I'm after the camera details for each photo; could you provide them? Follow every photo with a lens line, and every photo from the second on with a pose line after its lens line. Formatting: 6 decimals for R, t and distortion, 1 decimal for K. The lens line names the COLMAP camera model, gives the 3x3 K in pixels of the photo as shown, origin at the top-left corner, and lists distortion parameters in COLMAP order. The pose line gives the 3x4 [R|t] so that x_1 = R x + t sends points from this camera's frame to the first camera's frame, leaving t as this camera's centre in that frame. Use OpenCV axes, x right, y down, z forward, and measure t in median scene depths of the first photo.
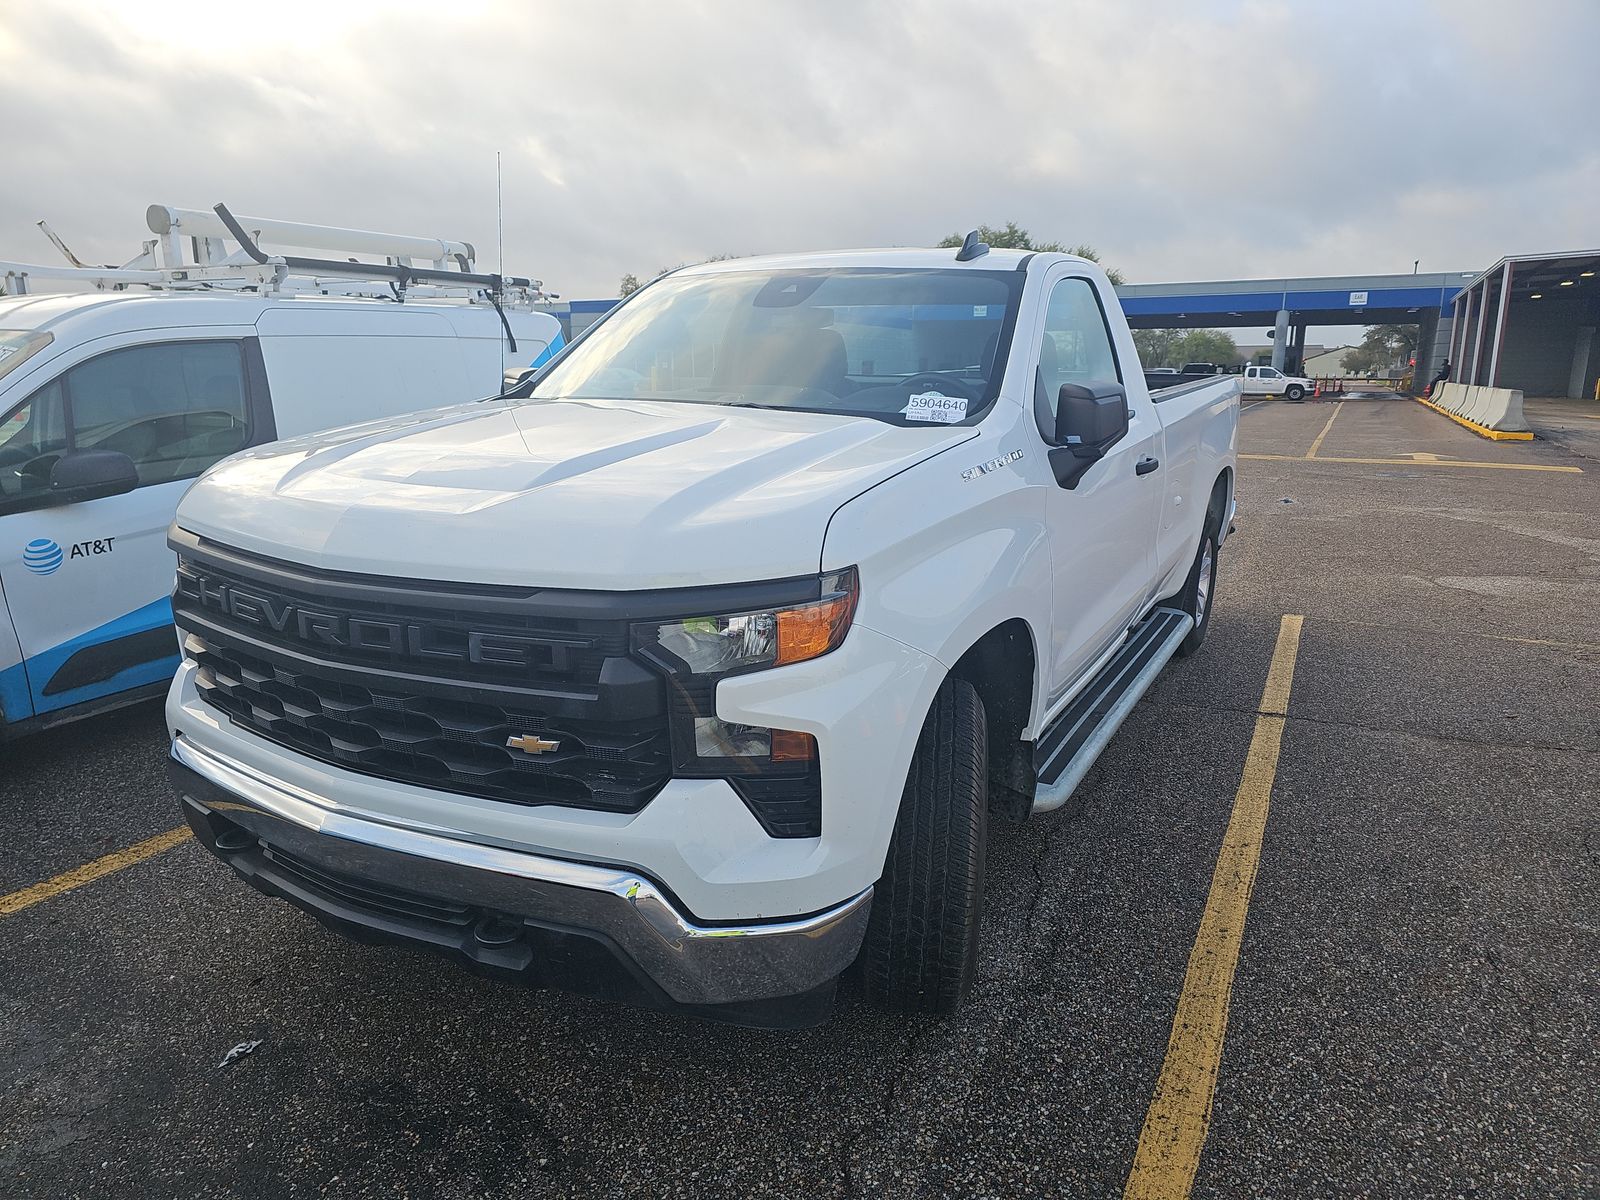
lens RADIAL K [[1082.4, 0, 799.1], [0, 1082.4, 545.2], [0, 0, 1]] dist [0.078952, -0.063086]
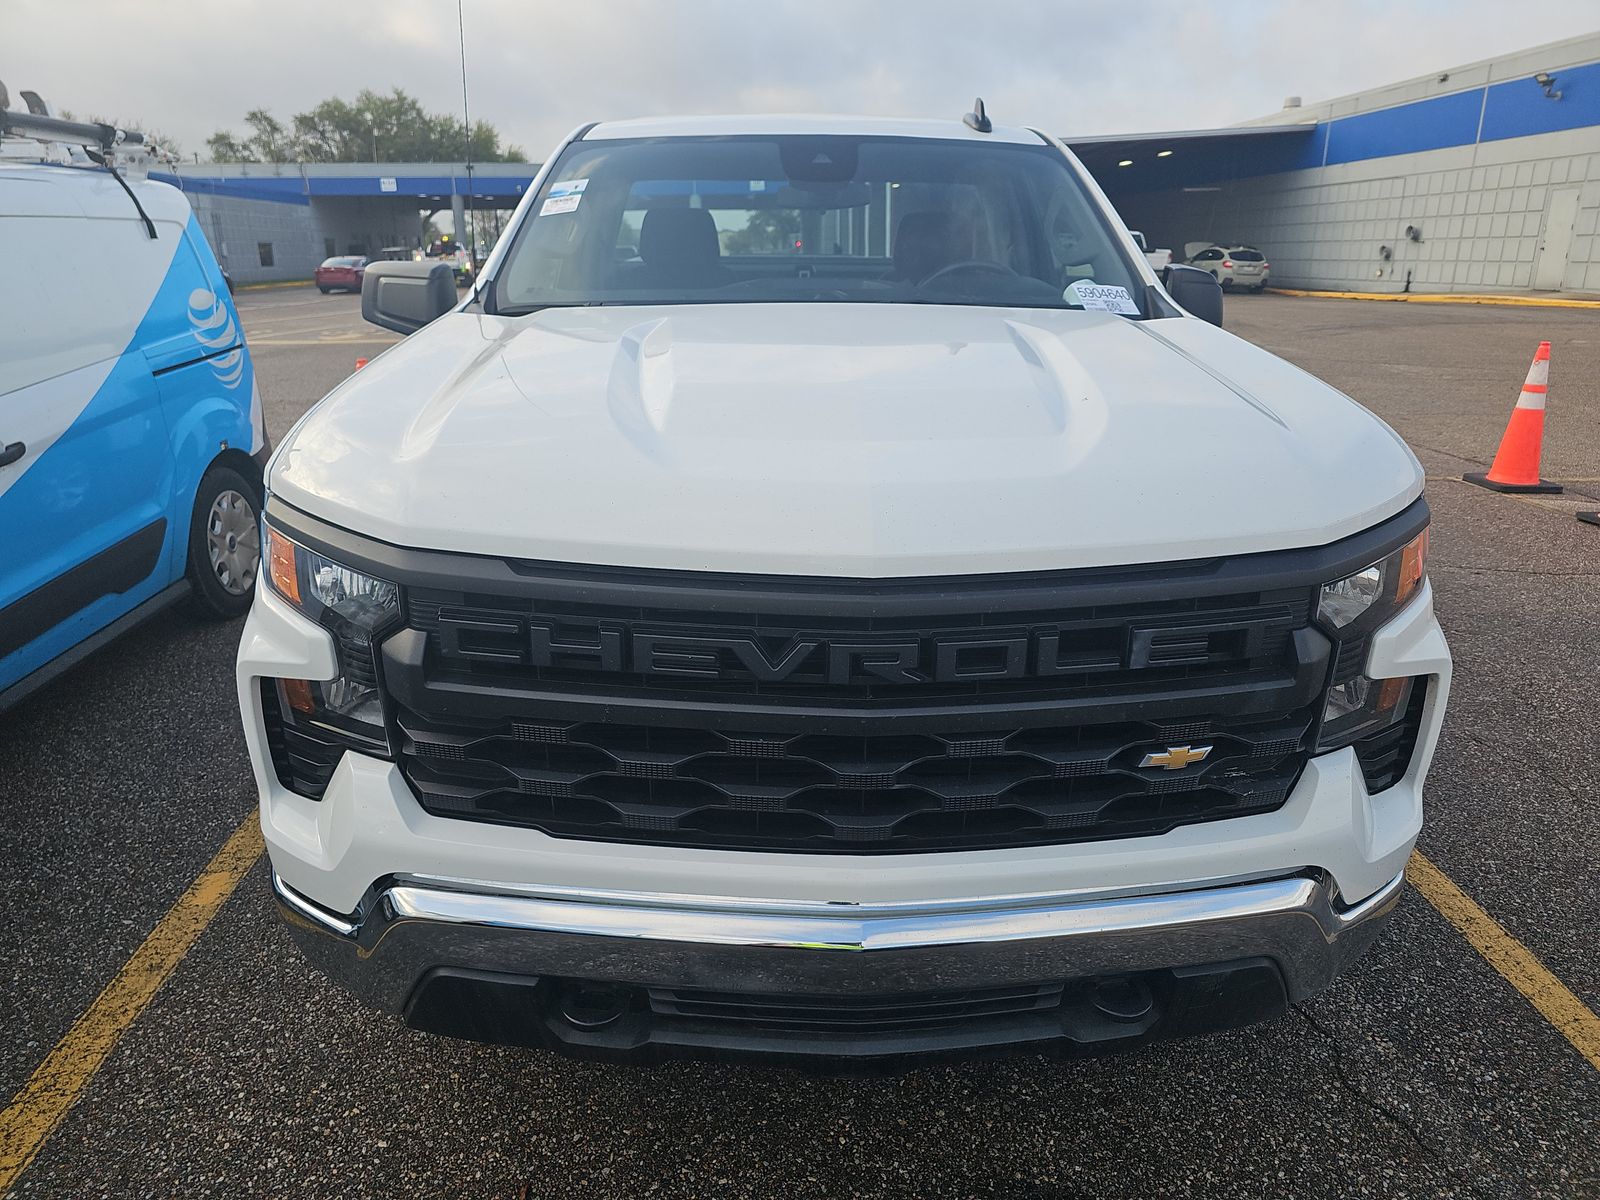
lens RADIAL K [[1082.4, 0, 799.1], [0, 1082.4, 545.2], [0, 0, 1]] dist [0.078952, -0.063086]
pose [[0.862854, -0.146840, 0.483654, -0.751187], [0.097114, 0.987206, 0.126466, -0.082358], [-0.496036, -0.062152, 0.866075, 0.424655]]
